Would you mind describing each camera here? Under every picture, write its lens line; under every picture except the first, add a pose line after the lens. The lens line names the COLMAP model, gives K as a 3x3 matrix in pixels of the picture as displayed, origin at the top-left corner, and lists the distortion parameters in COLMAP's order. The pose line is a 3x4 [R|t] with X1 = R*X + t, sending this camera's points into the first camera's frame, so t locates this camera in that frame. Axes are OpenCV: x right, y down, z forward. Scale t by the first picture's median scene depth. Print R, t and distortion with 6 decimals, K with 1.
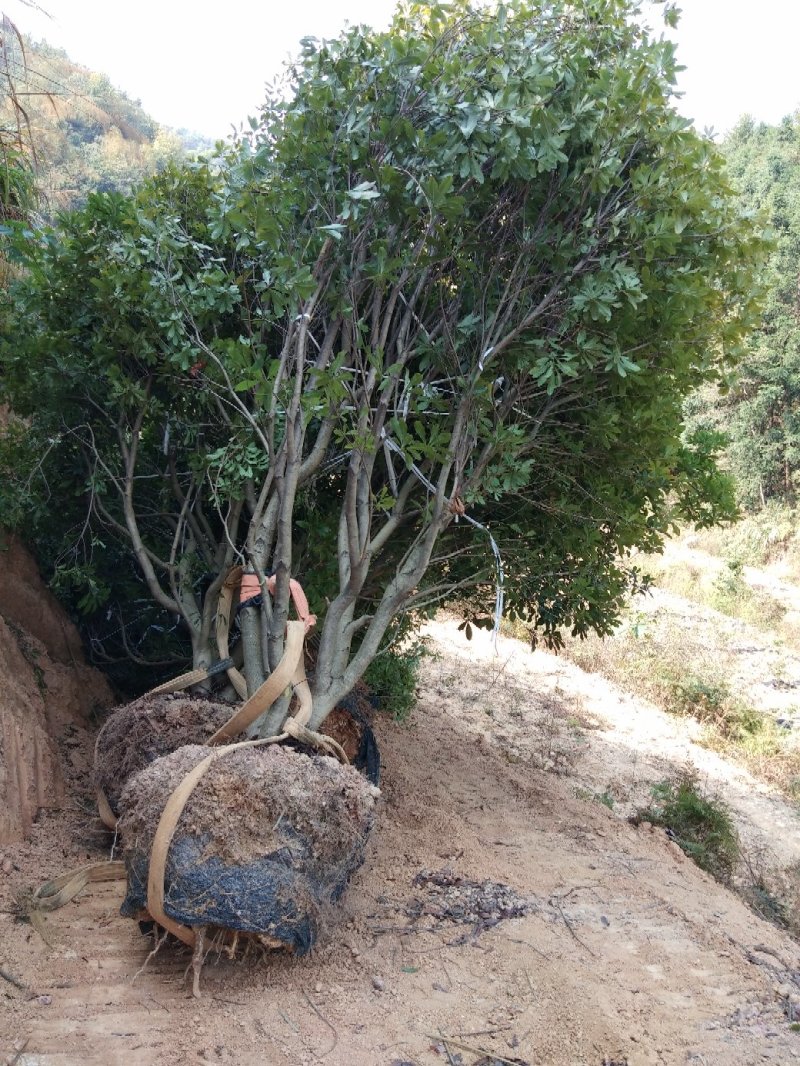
lens RADIAL K [[831.3, 0, 400.0], [0, 831.3, 533.0], [0, 0, 1]] dist [0.077852, -0.149317]
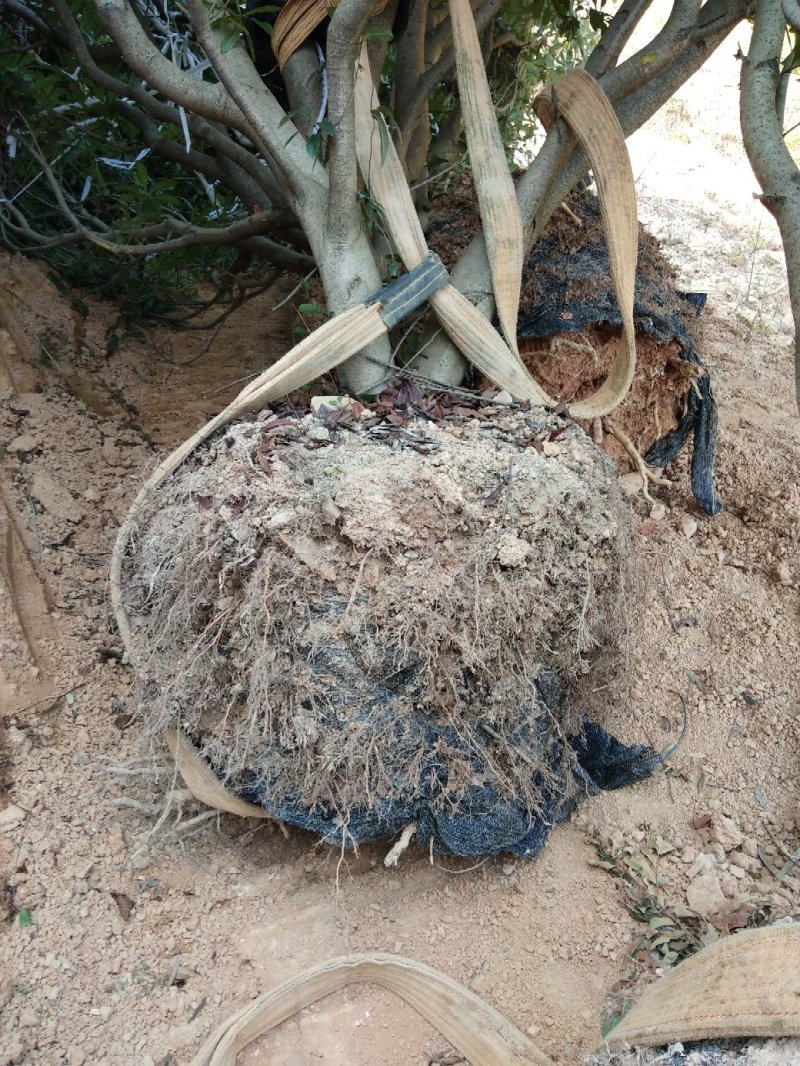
lens RADIAL K [[831.3, 0, 400.0], [0, 831.3, 533.0], [0, 0, 1]] dist [0.077852, -0.149317]
pose [[0.993349, -0.113221, 0.020964, -0.197970], [0.084000, 0.837073, 0.540603, 0.052415], [-0.078756, -0.535247, 0.841016, 0.563254]]
